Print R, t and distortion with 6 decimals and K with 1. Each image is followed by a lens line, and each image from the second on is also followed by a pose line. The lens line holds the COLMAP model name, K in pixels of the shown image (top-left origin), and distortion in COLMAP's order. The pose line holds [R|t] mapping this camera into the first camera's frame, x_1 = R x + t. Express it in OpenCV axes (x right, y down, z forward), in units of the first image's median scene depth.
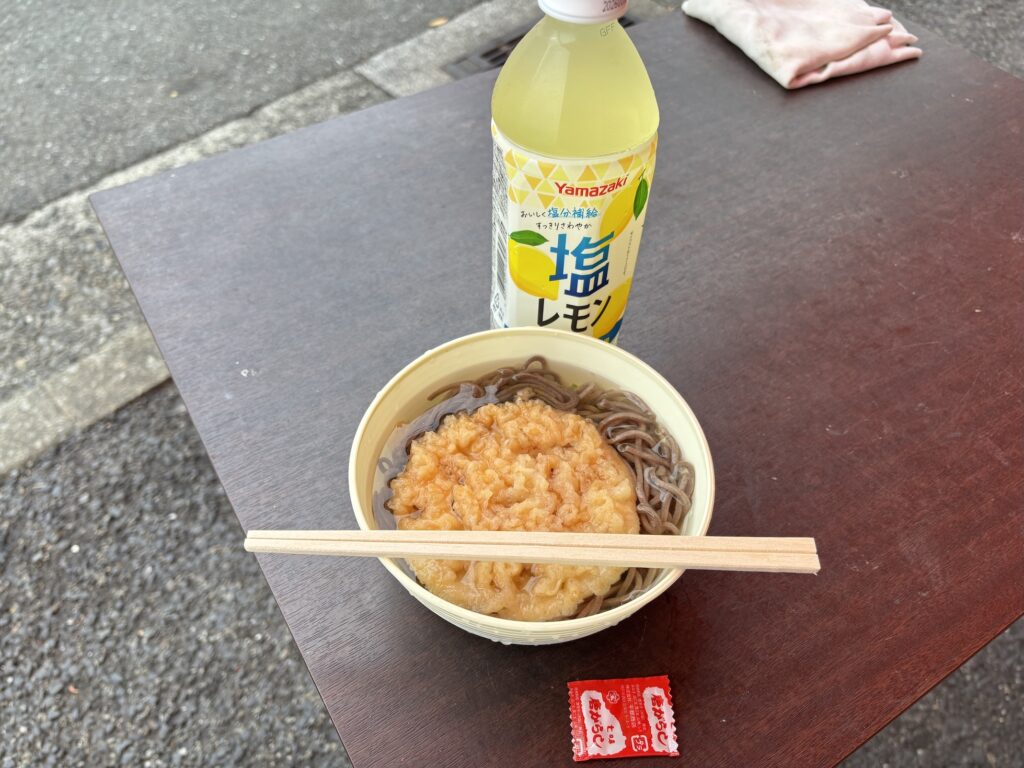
lens RADIAL K [[792.7, 0, 513.1], [0, 792.7, 385.3], [0, 0, 1]] dist [-0.069778, 0.022992]
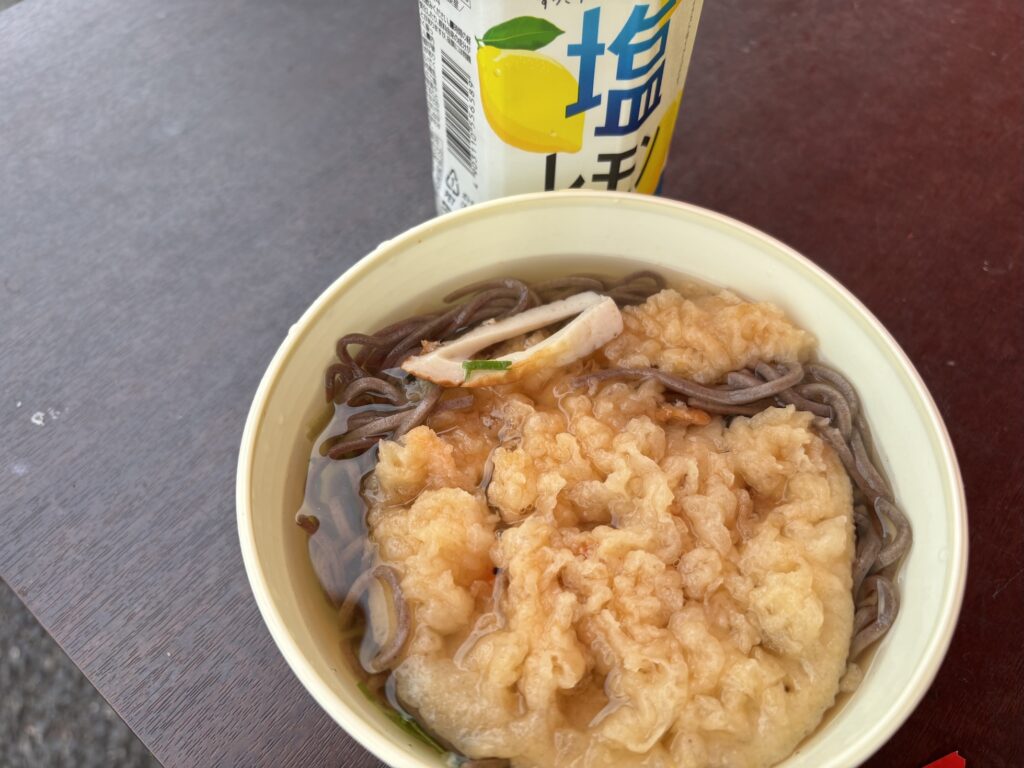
lens RADIAL K [[792.7, 0, 507.1], [0, 792.7, 386.7], [0, 0, 1]] dist [-0.069778, 0.022992]
pose [[0.951815, -0.262113, 0.159203, -0.112954], [0.241033, 0.960353, 0.140089, -0.036684], [-0.189610, -0.094966, 0.977256, 0.427273]]
